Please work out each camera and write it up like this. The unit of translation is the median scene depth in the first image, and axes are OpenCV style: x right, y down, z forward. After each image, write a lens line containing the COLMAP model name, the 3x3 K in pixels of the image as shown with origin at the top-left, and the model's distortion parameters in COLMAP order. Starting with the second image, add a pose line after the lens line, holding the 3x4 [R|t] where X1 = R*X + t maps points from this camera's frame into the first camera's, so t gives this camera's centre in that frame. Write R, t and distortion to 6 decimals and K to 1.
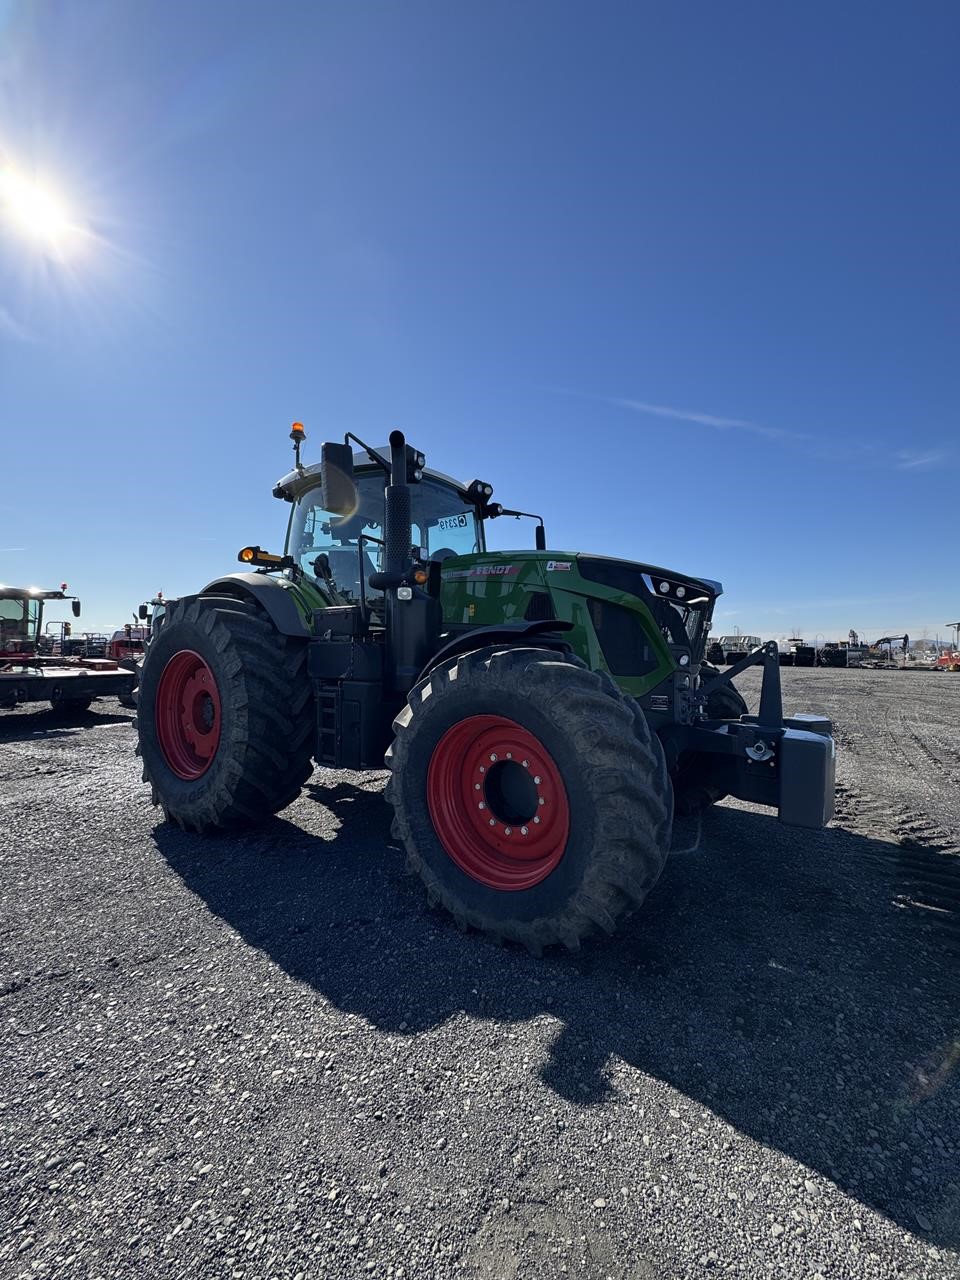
lens RADIAL K [[506.5, 0, 481.8], [0, 506.5, 636.1], [0, 0, 1]] dist [-0.004339, 0.000217]
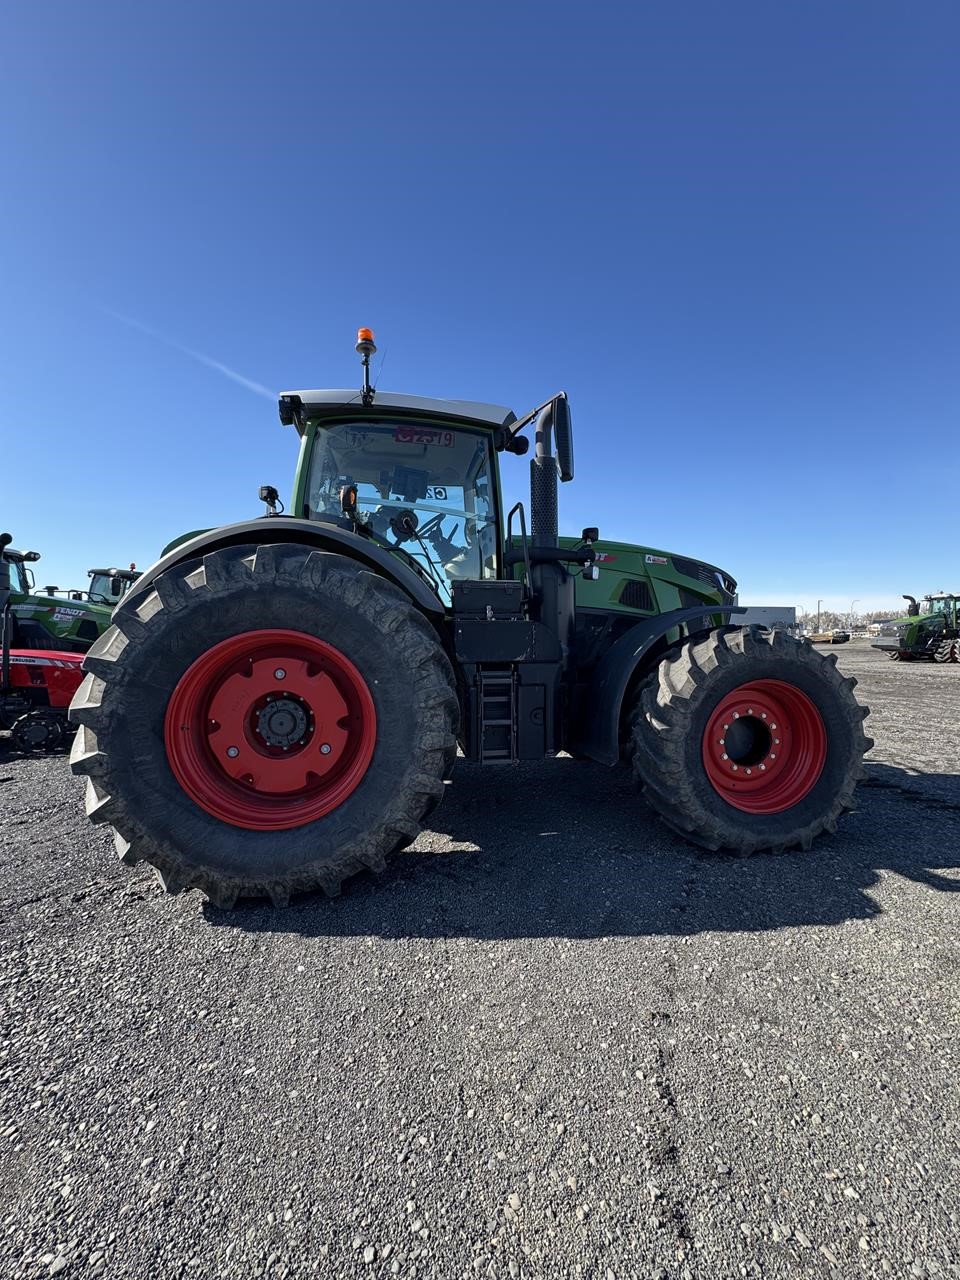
lens RADIAL K [[513.8, 0, 485.1], [0, 513.8, 637.2], [0, 0, 1]] dist [-0.000465, 0.000069]
pose [[0.724624, -0.008841, 0.689088, -1.256639], [-0.013008, 0.999564, 0.026504, 0.023023], [-0.689022, -0.028169, 0.724193, 0.508917]]
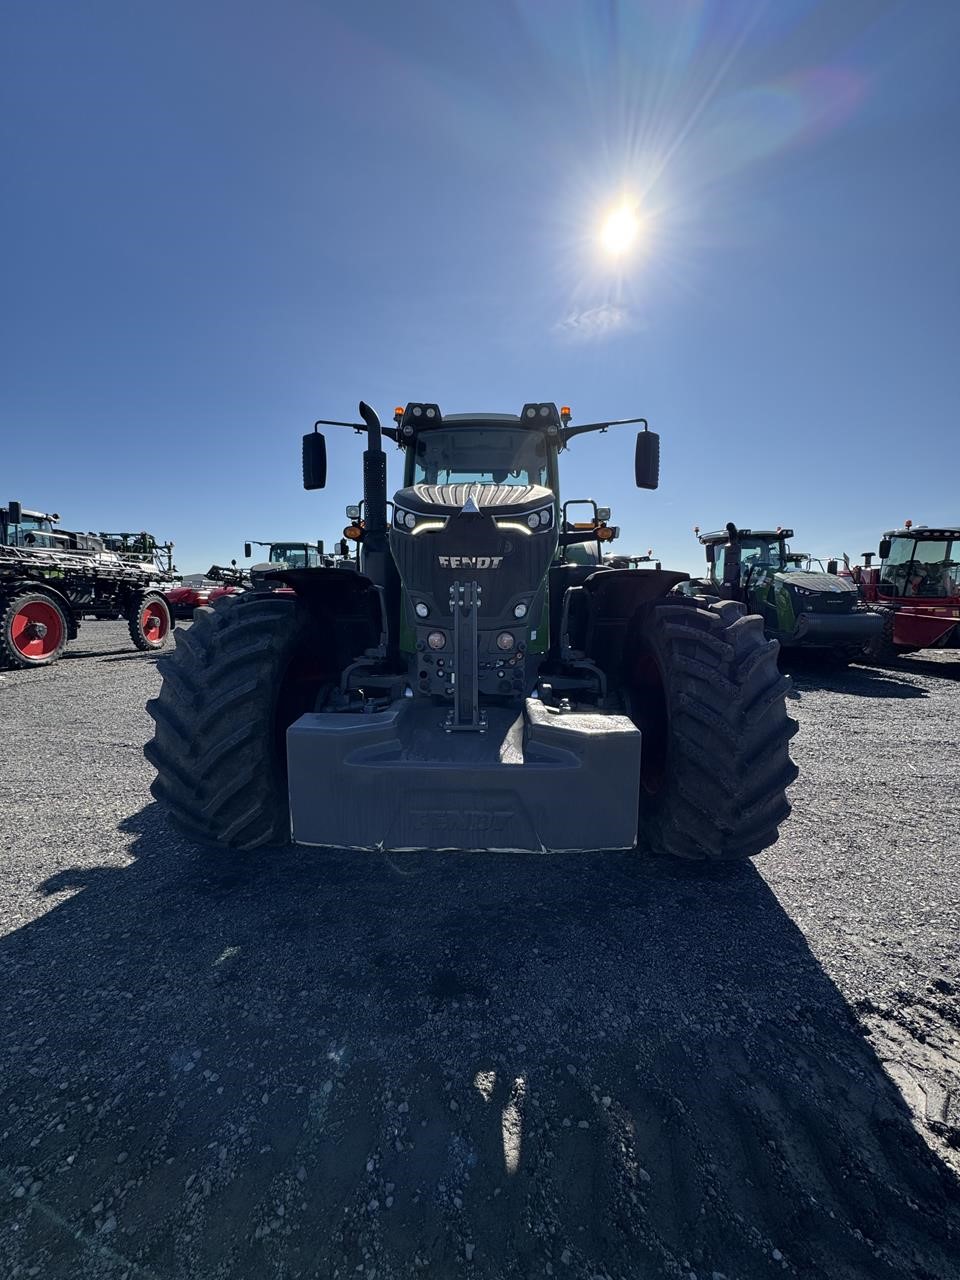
lens RADIAL K [[512.2, 0, 478.9], [0, 512.2, 636.3], [0, 0, 1]] dist [-0.001297, -0.000090]
pose [[0.557696, 0.061882, -0.827735, 1.281578], [0.017114, 0.996148, 0.086003, 0.026219], [0.829869, -0.062129, 0.554489, 0.753155]]
